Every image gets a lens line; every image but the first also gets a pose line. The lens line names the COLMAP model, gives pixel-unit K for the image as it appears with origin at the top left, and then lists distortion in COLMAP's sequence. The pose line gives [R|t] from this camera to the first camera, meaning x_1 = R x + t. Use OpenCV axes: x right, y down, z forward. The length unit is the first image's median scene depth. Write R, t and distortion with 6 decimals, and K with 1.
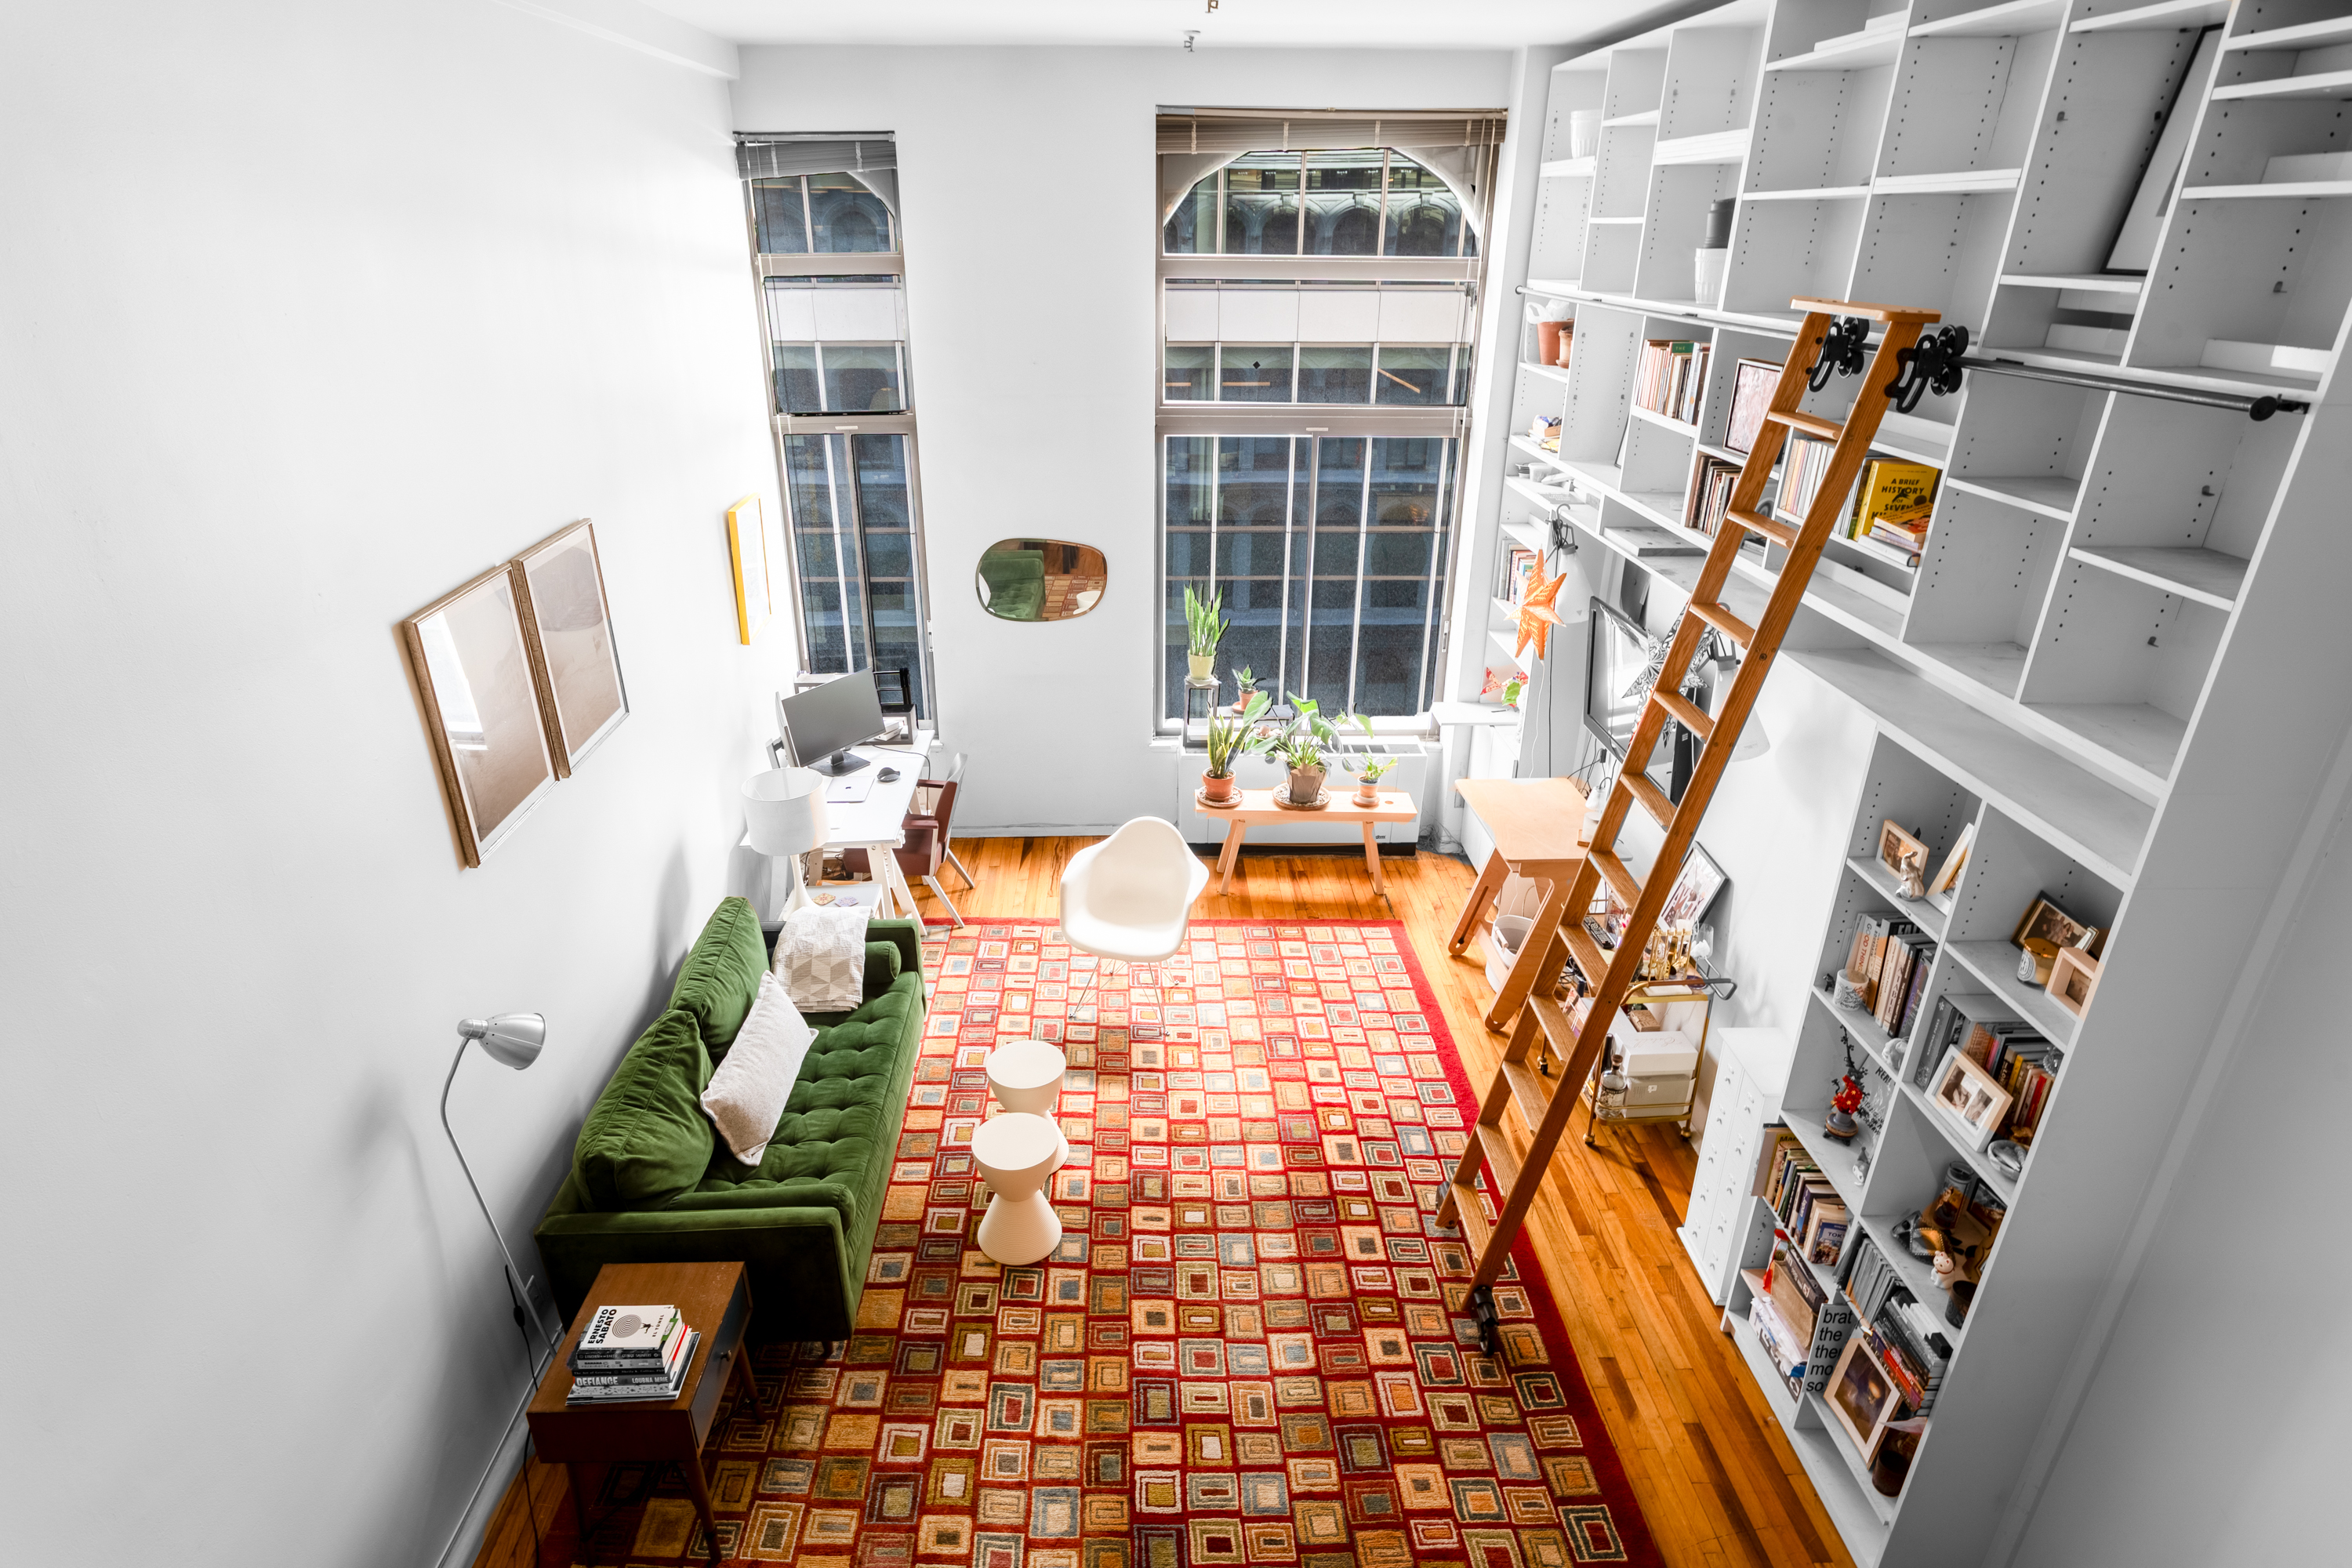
lens RADIAL K [[1285.4, 0, 1124.5], [0, 1285.4, 845.0], [0, 0, 1]] dist [0.000042, 0.000835]
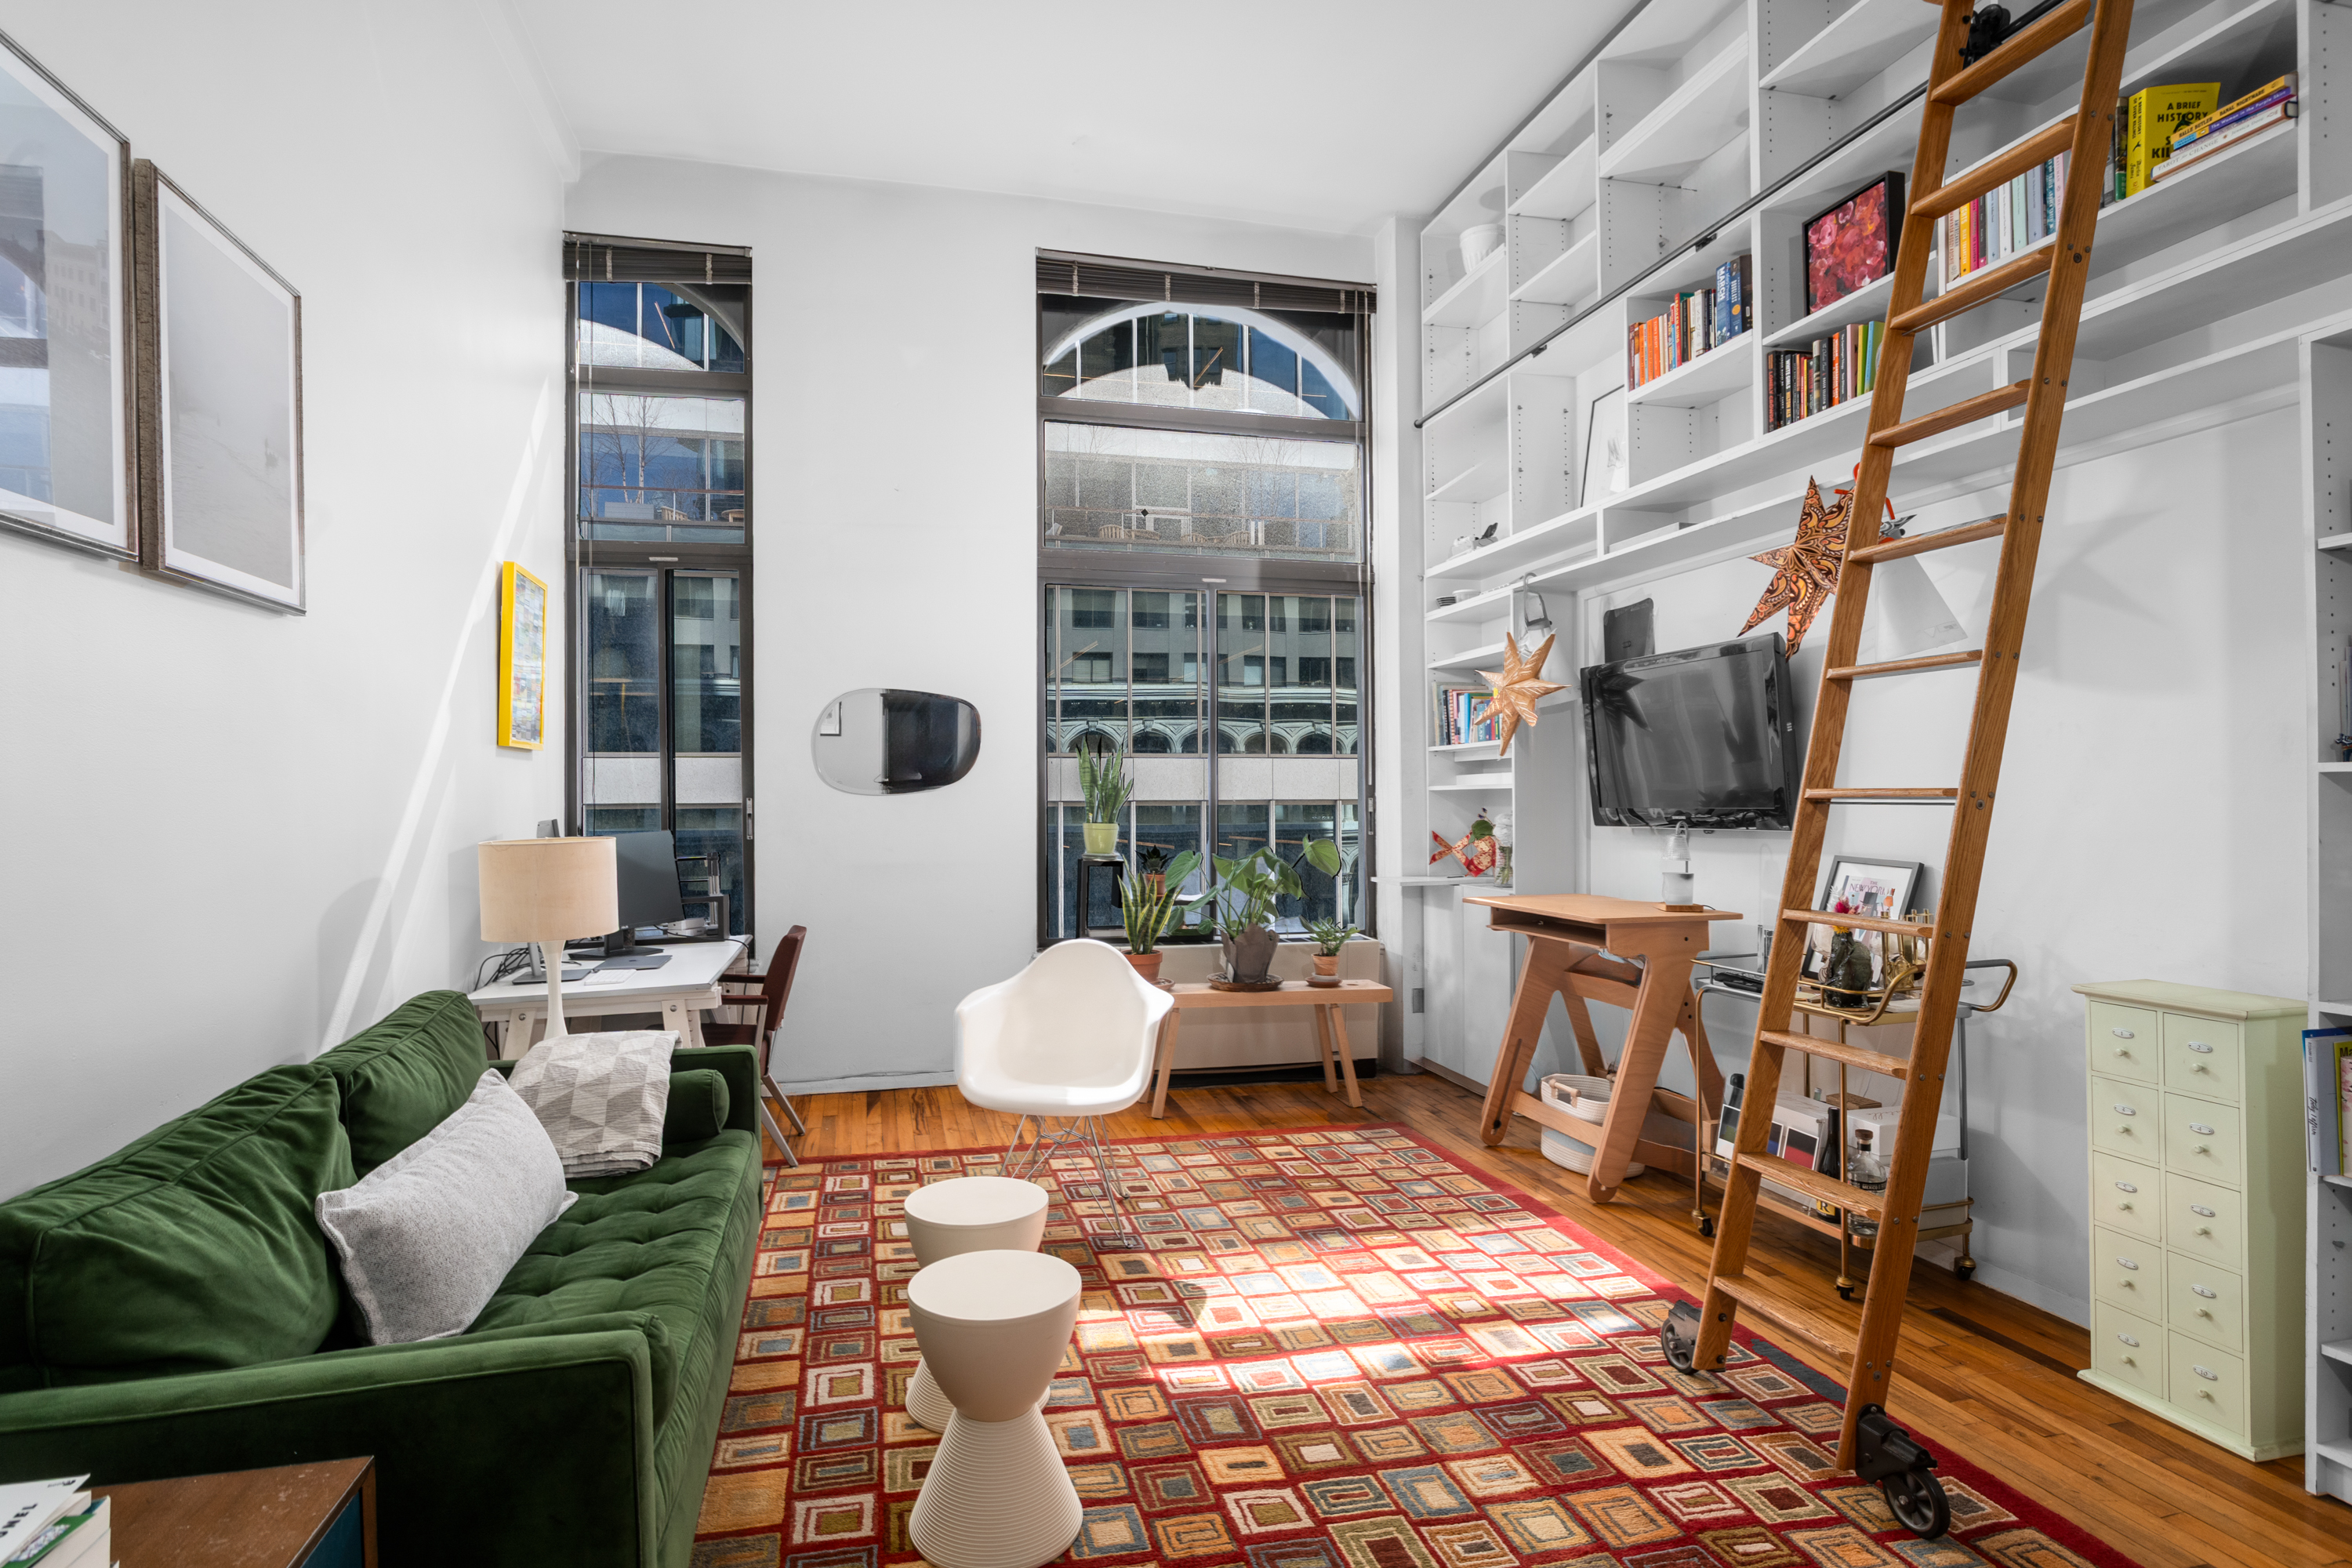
lens RADIAL K [[1217.5, 0, 1132.7], [0, 1217.5, 812.7], [0, 0, 1]] dist [-0.013681, 0.003133]
pose [[0.976701, 0.001291, 0.214602, -0.129421], [0.091060, 0.903005, -0.419869, 0.257178], [-0.194329, 0.429628, 0.881848, 0.468787]]
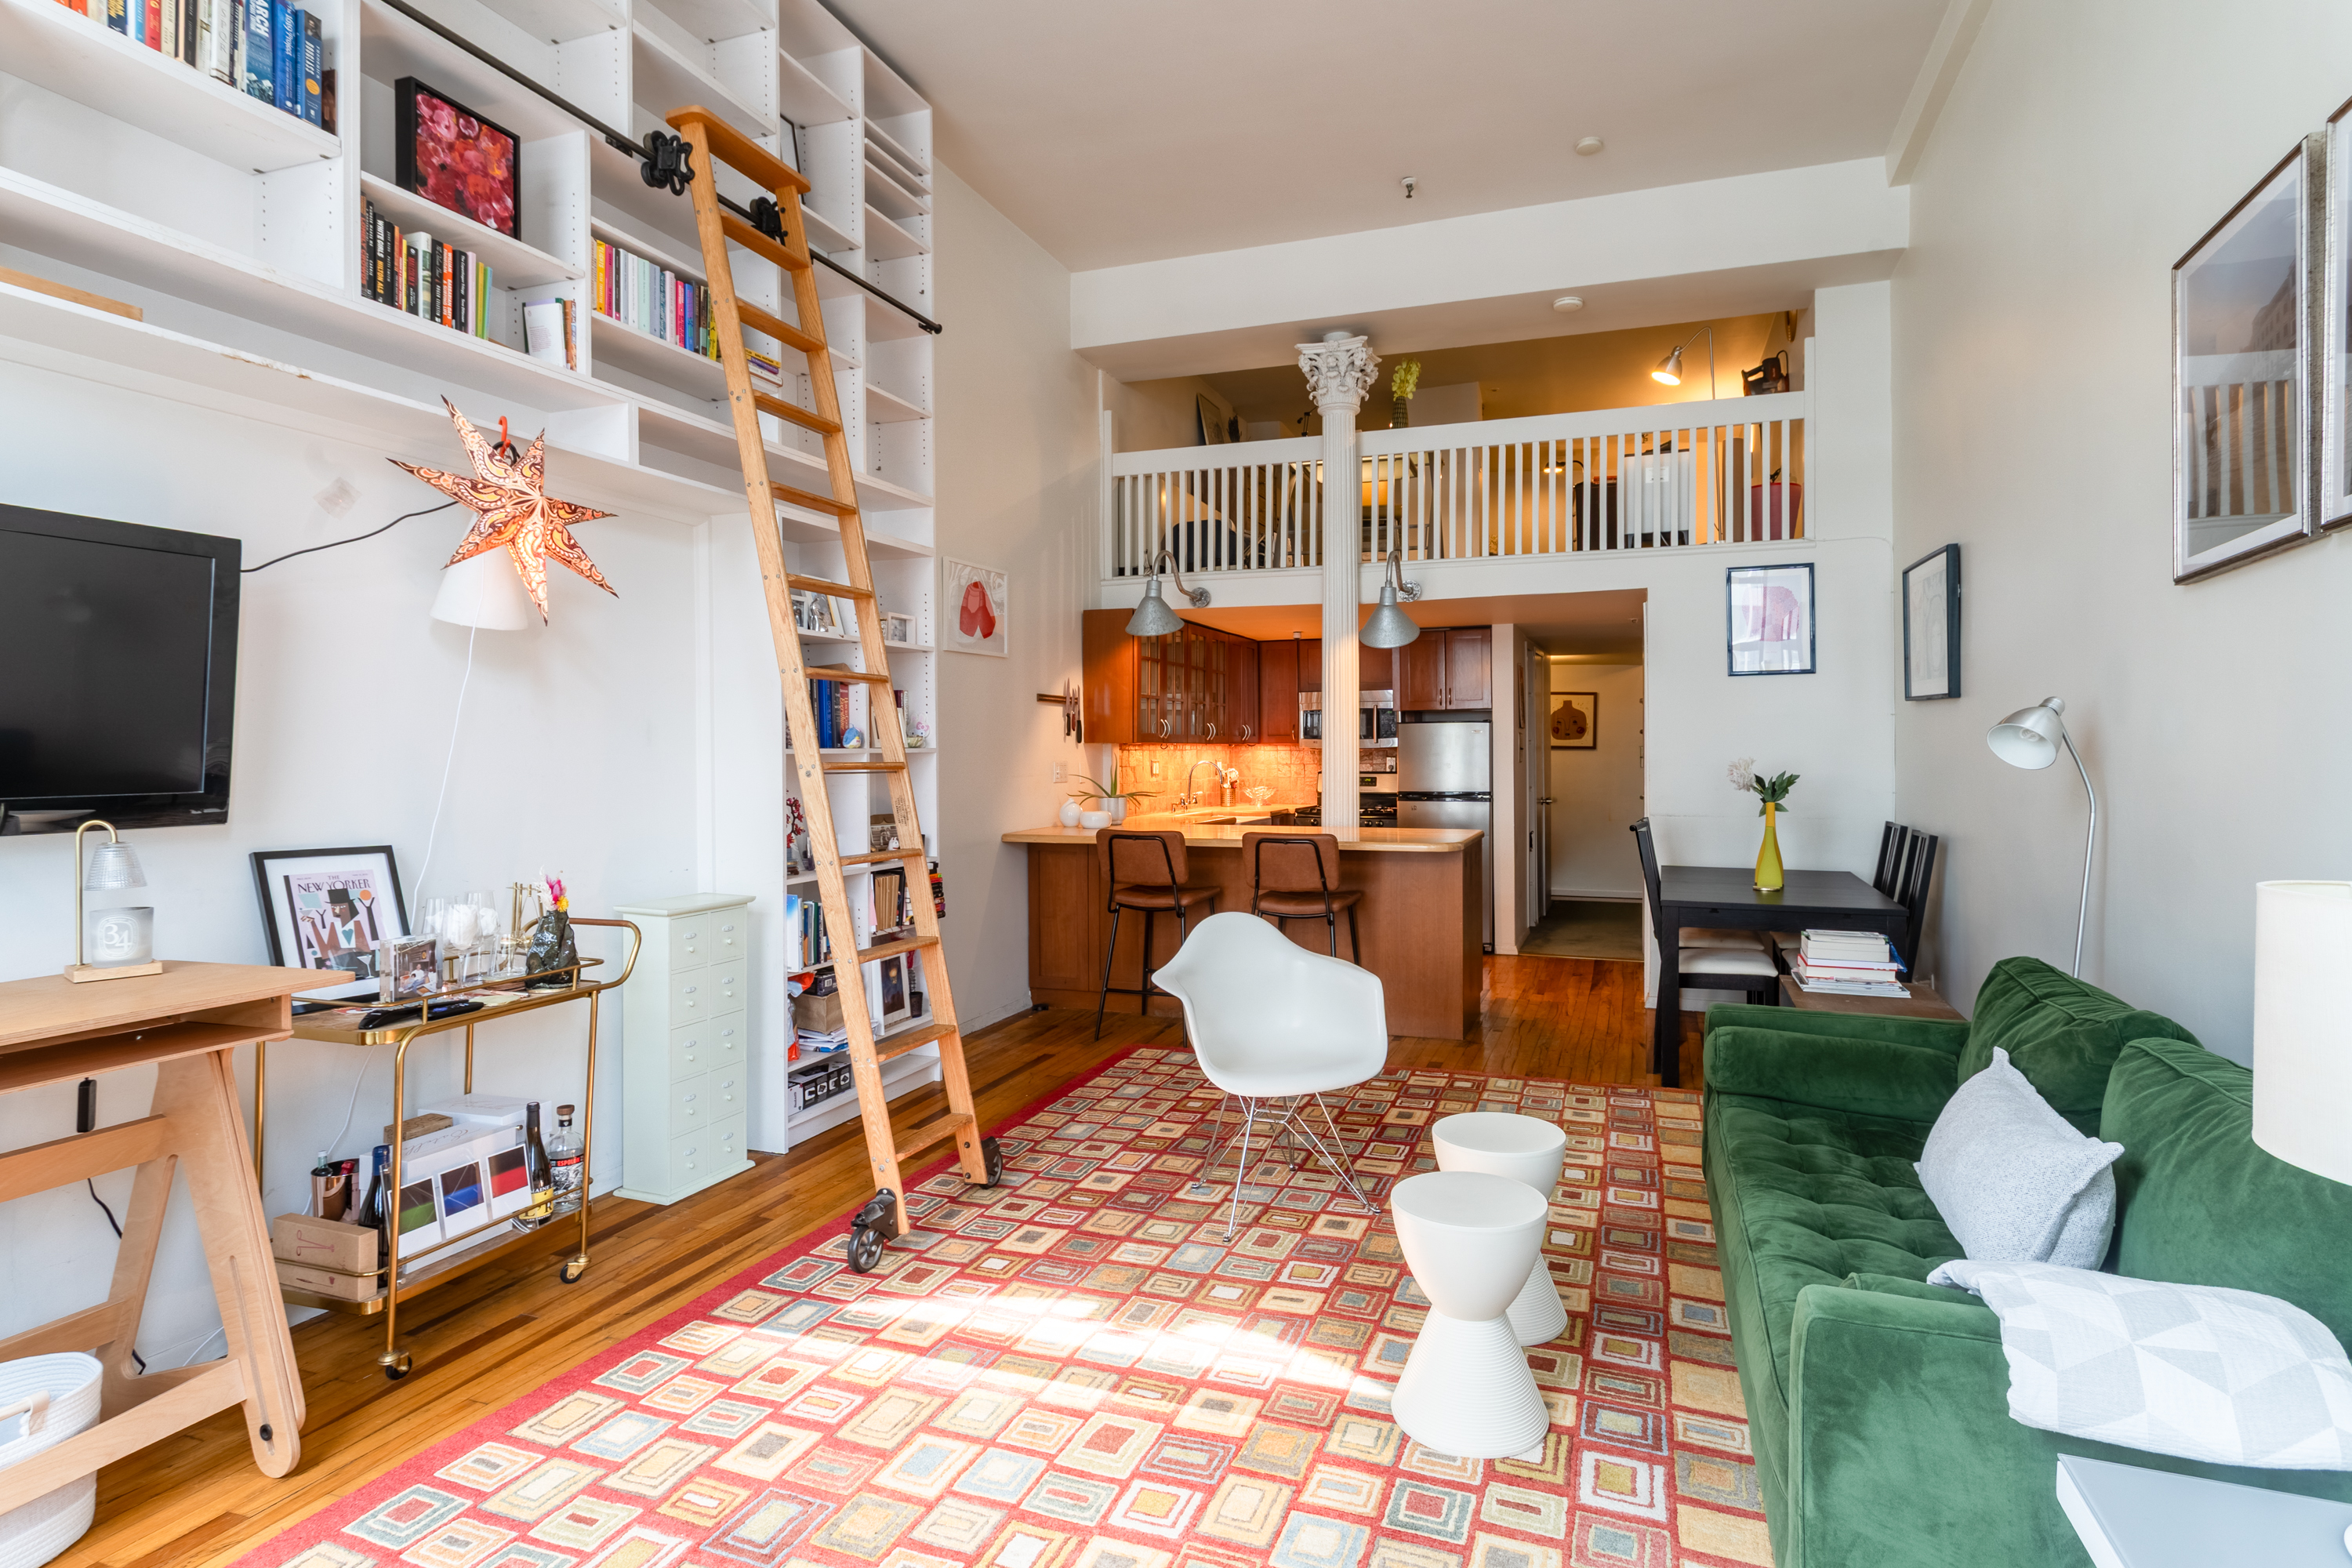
lens RADIAL K [[1185.0, 0, 1202.4], [0, 1185.0, 758.0], [0, 0, 1]] dist [0.010880, 0.000191]
pose [[-0.937409, 0.007487, 0.348150, -0.150825], [0.159676, 0.897712, 0.410630, -0.211673], [-0.309464, 0.440520, -0.842718, 1.410674]]
